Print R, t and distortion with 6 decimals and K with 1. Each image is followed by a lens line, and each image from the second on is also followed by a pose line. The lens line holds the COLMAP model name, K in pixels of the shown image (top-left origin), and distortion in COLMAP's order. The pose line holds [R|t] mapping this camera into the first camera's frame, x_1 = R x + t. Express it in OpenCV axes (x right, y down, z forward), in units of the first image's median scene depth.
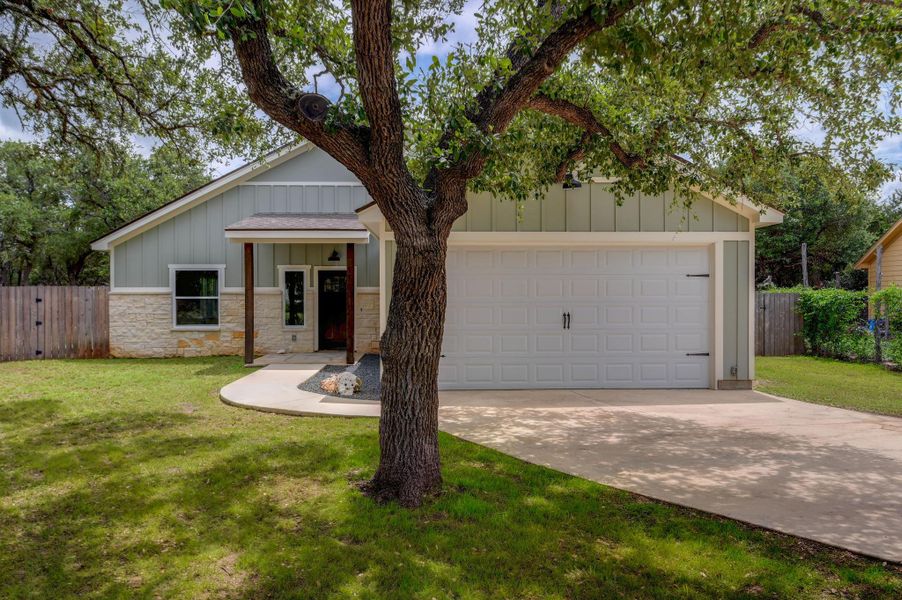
lens RADIAL K [[360.6, 0, 450.3], [0, 360.6, 296.2], [0, 0, 1]] dist [-0.000691, -0.000047]
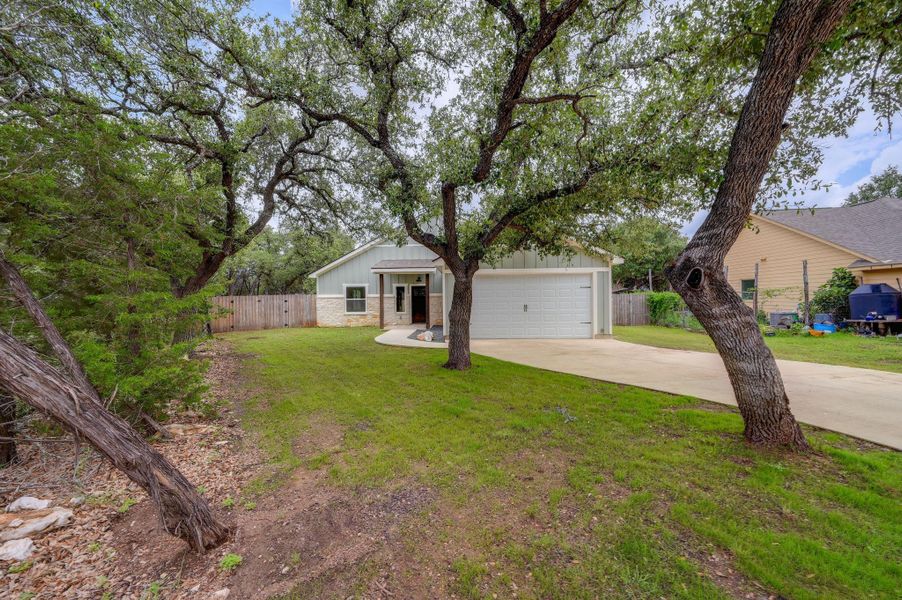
lens RADIAL K [[360.6, 0, 450.3], [0, 360.6, 296.2], [0, 0, 1]] dist [-0.000691, -0.000047]
pose [[0.997743, -0.008800, -0.066569, 0.003895], [0.008688, 0.999960, -0.001966, -0.005265], [0.066584, 0.001383, 0.997780, -1.142032]]
